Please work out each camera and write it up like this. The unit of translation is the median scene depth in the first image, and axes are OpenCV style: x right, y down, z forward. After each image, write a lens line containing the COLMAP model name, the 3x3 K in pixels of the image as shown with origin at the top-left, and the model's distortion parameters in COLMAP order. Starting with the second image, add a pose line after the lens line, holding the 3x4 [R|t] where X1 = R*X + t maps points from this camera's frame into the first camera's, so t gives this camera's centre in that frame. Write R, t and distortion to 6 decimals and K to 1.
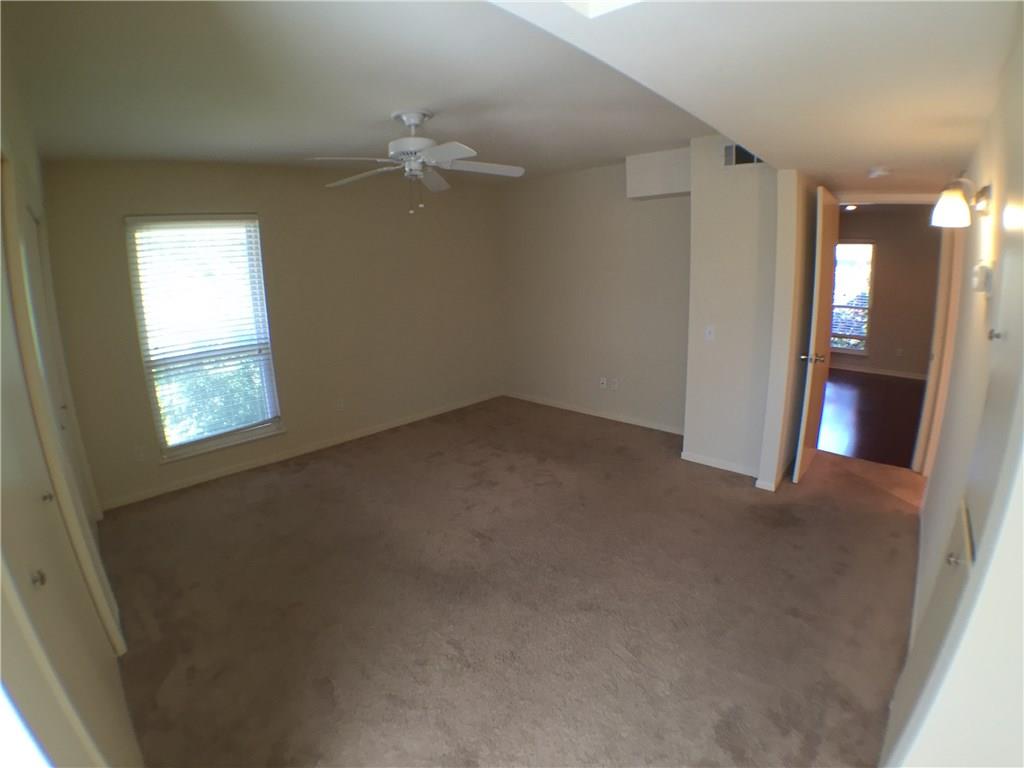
lens RADIAL K [[487.2, 0, 509.5], [0, 487.2, 371.5], [0, 0, 1]] dist [-0.175488, 0.029830]
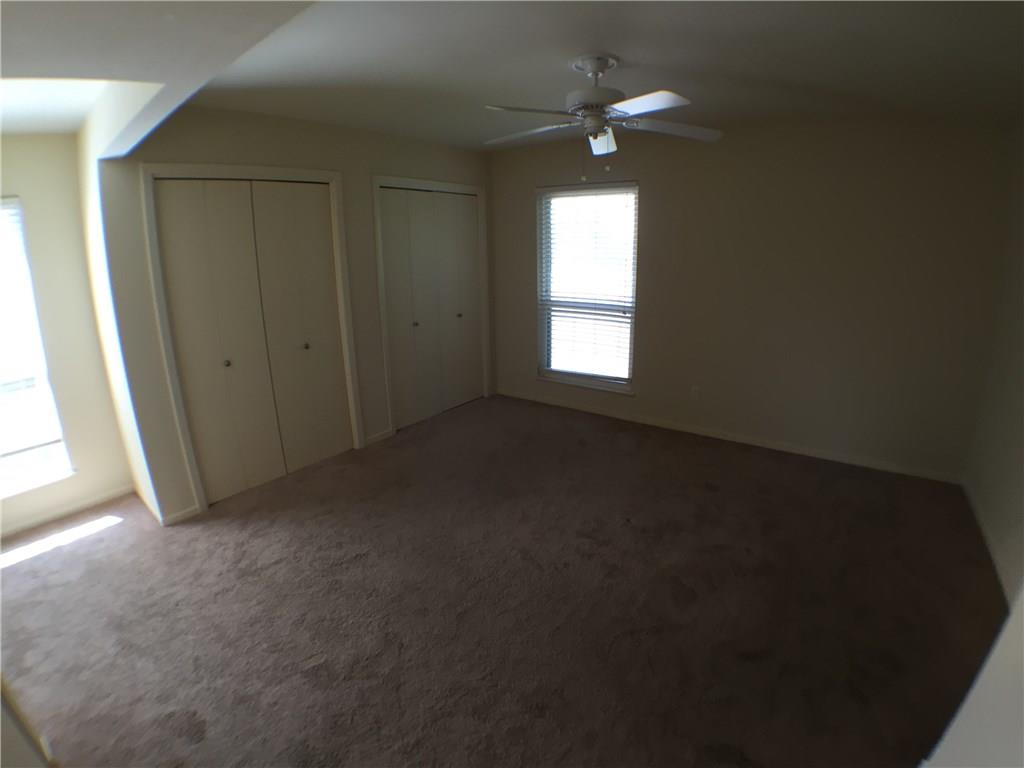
lens RADIAL K [[487.2, 0, 509.5], [0, 487.2, 371.5], [0, 0, 1]] dist [-0.175488, 0.029830]
pose [[0.137597, 0.283853, -0.948944, 0.540052], [-0.201196, 0.946093, 0.253827, -0.153247], [0.969839, 0.155998, 0.187290, 0.598686]]
